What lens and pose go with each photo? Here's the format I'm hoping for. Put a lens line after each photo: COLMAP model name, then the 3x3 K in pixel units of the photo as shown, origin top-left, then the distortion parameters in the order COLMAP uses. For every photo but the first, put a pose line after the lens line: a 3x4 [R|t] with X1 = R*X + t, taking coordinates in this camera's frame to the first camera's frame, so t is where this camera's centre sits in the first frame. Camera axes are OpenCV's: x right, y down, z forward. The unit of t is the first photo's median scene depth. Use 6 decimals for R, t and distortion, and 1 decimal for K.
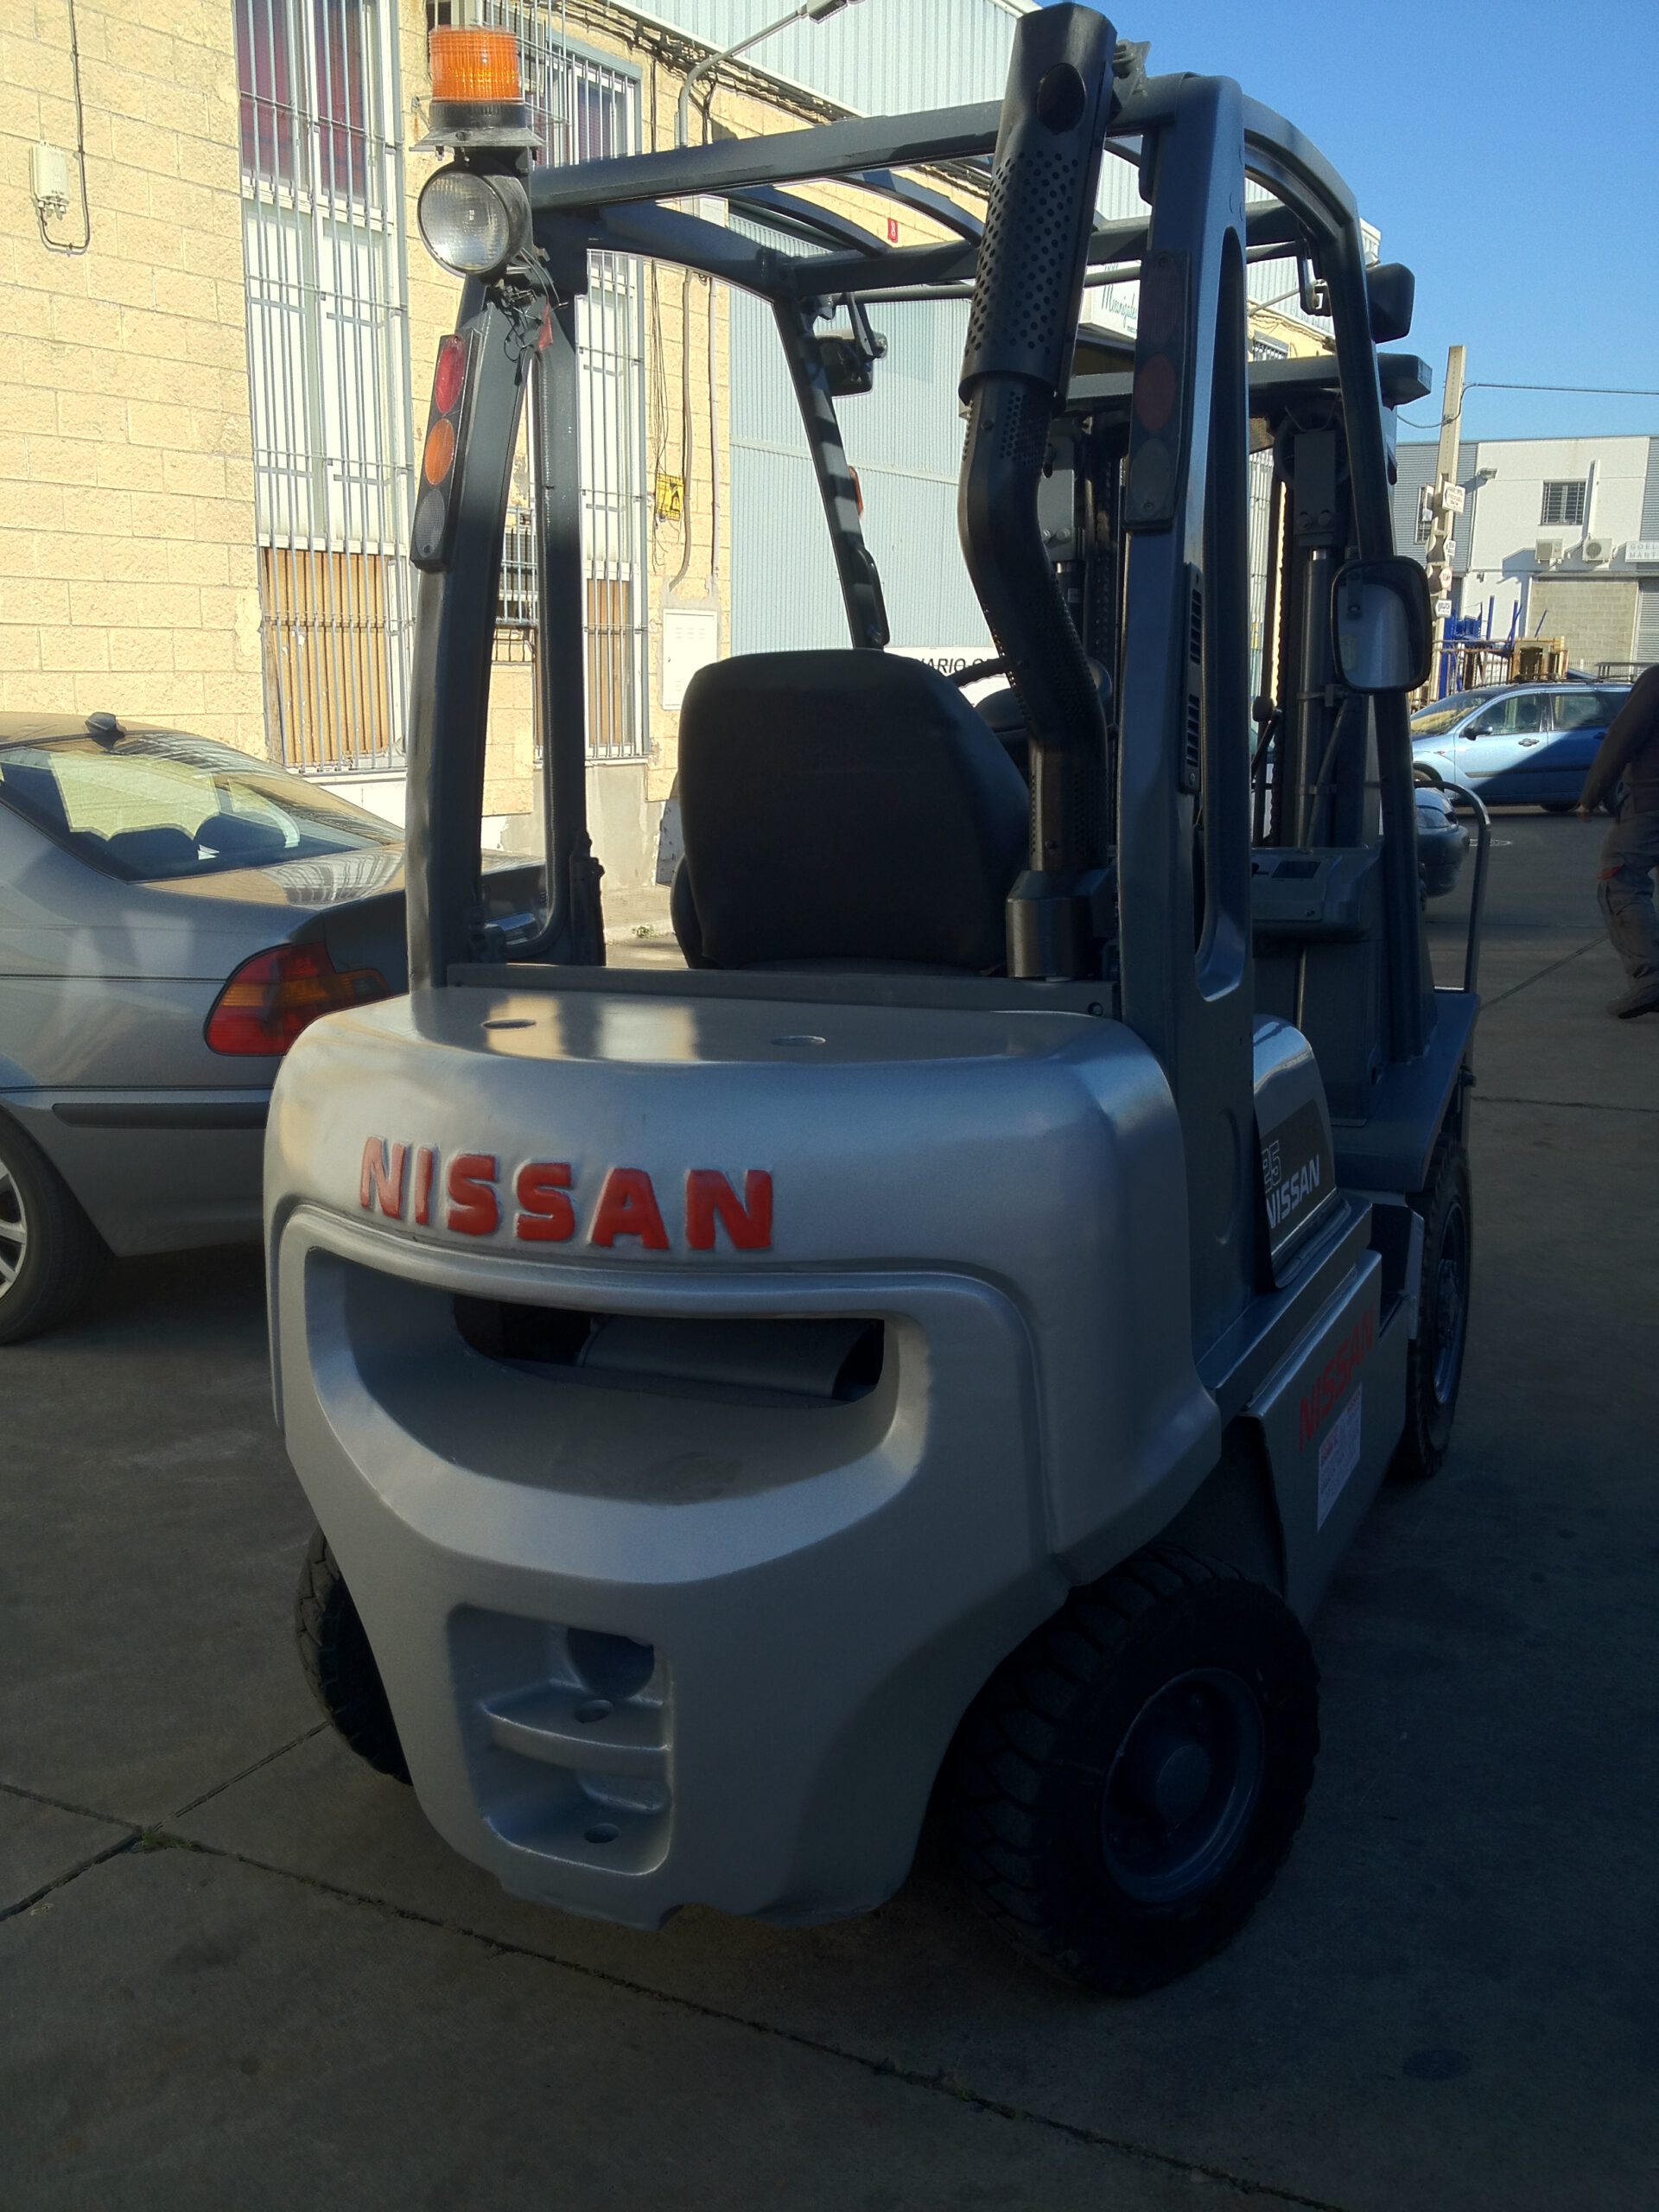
lens RADIAL K [[2214.2, 0, 829.5], [0, 2214.2, 1106.0], [0, 0, 1]] dist [-0.019986, 0.034974]
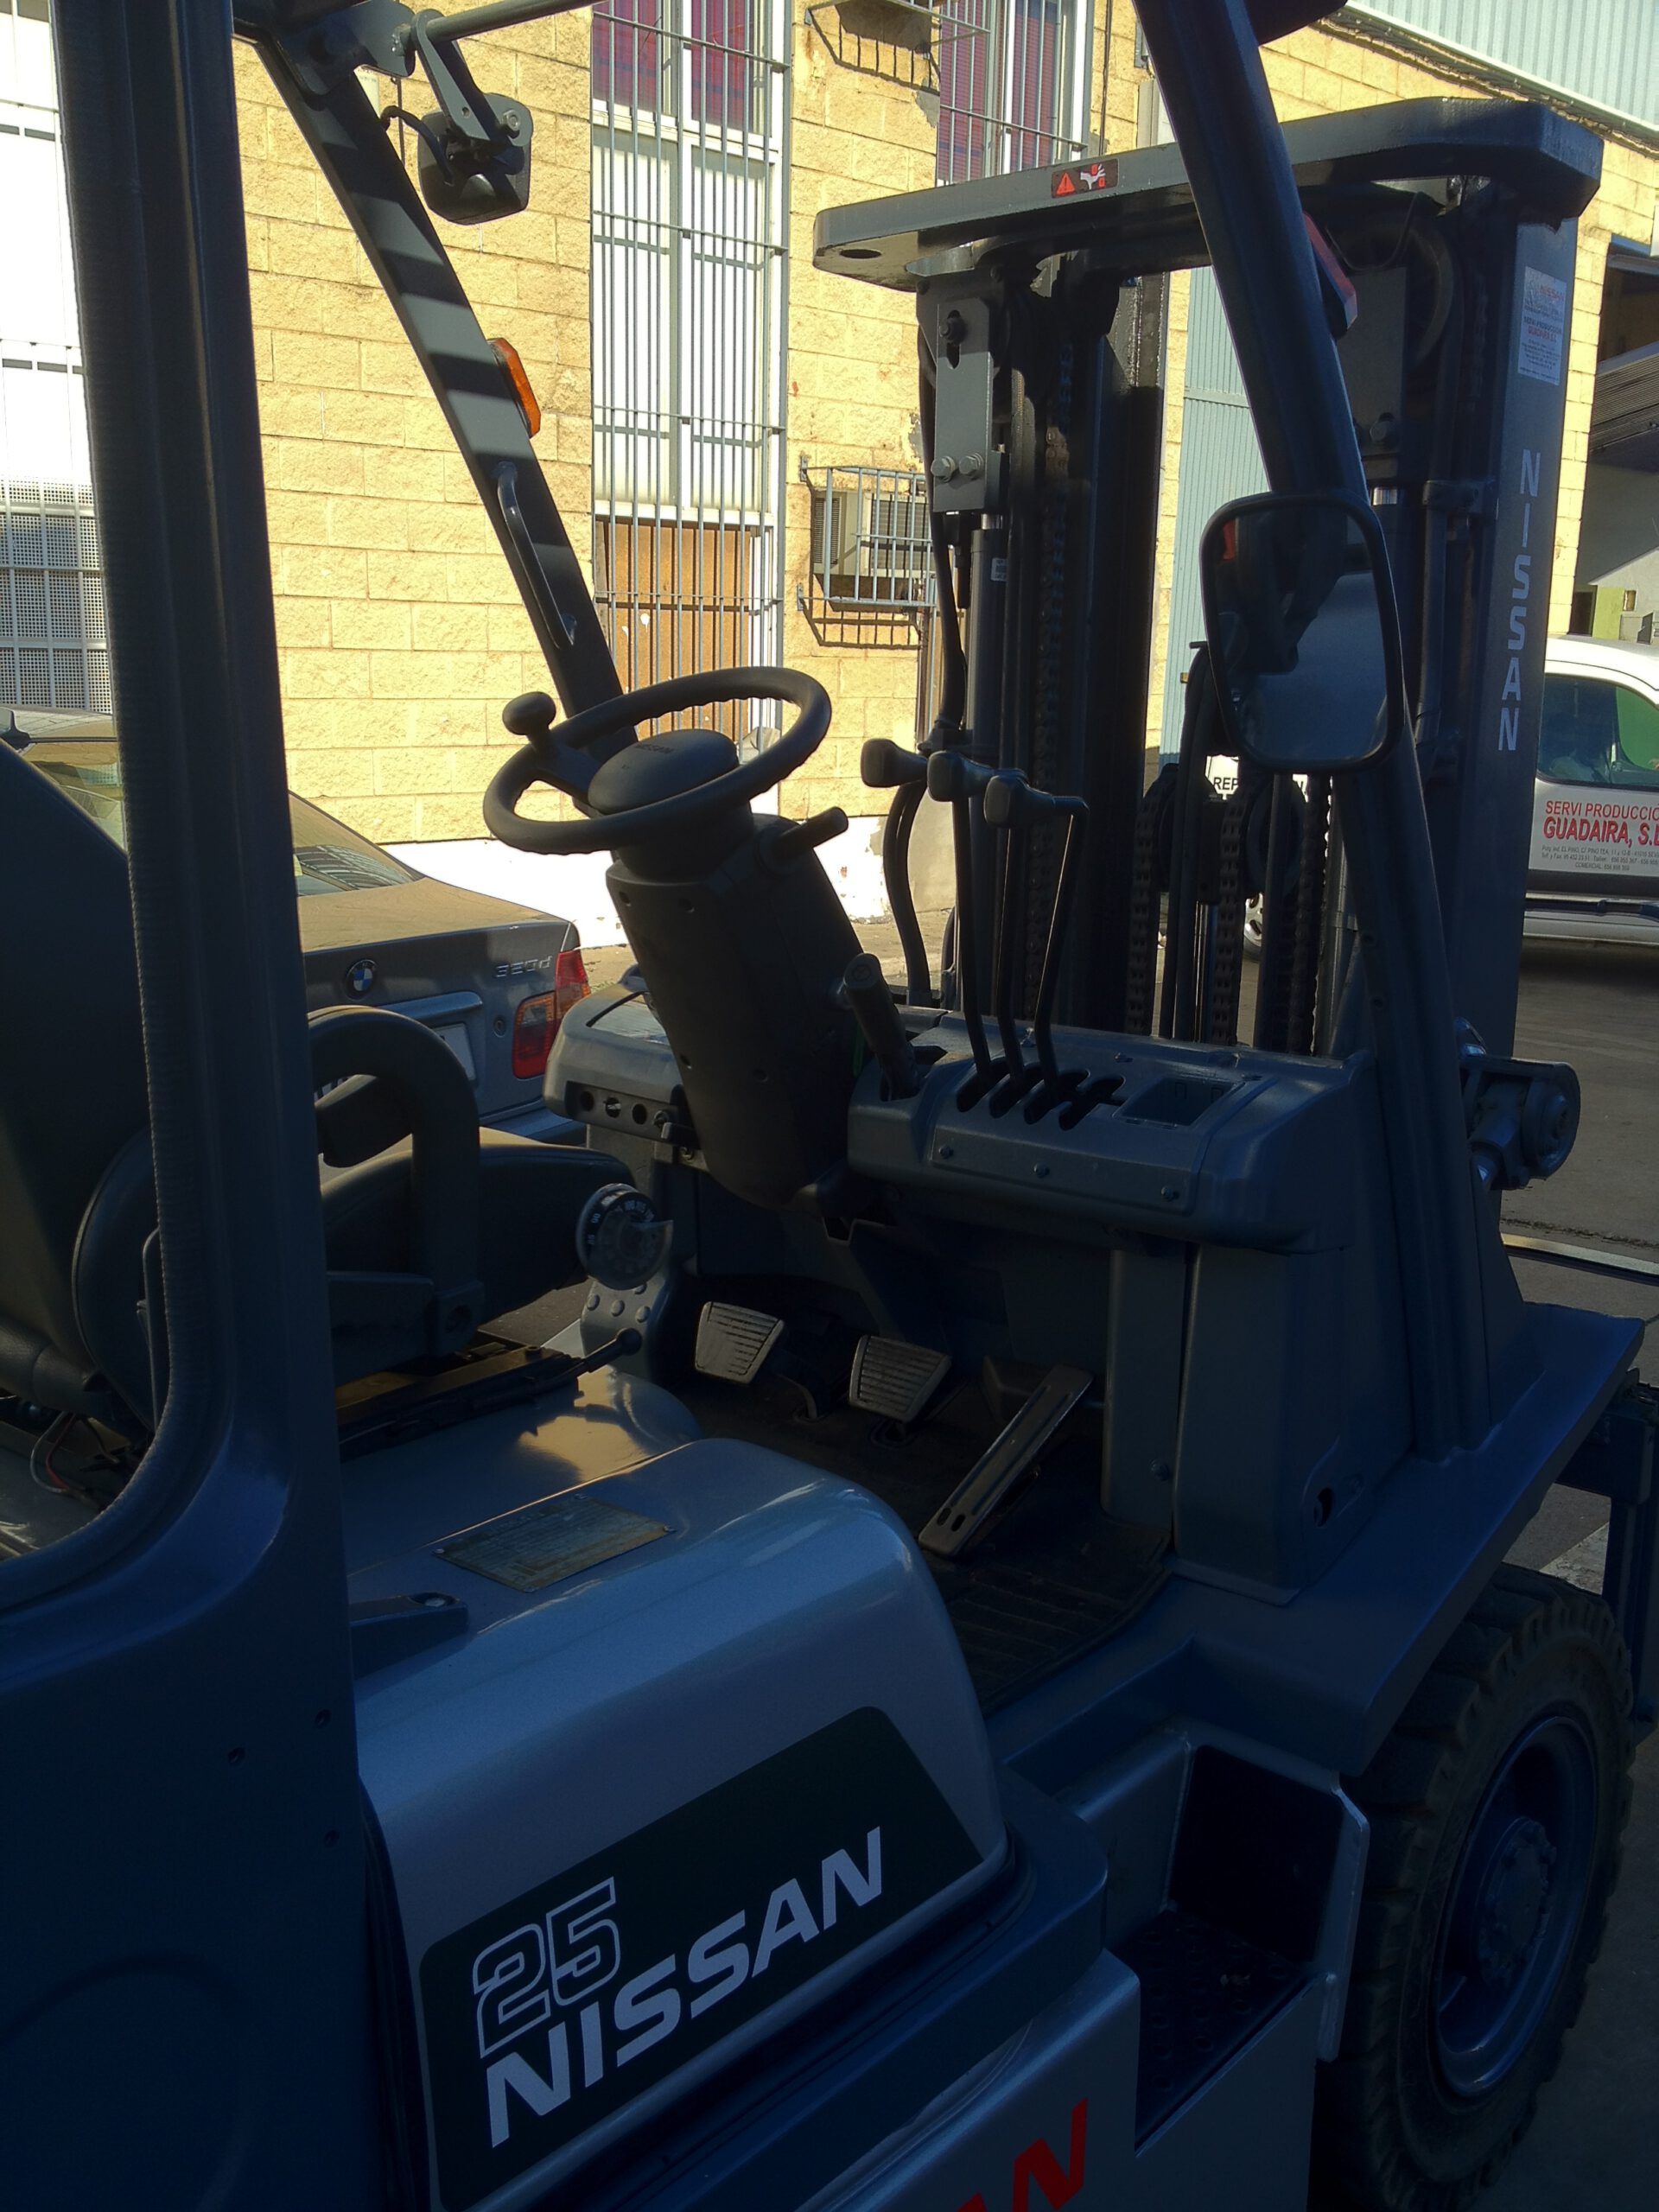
lens RADIAL K [[2190.2, 0, 829.5], [0, 2190.2, 1106.0], [0, 0, 1]] dist [0.004916, -0.038163]
pose [[0.960745, 0.075390, -0.266993, 0.094314], [-0.072647, 0.997154, 0.020152, -0.038712], [0.267752, 0.000036, 0.963488, 0.169880]]
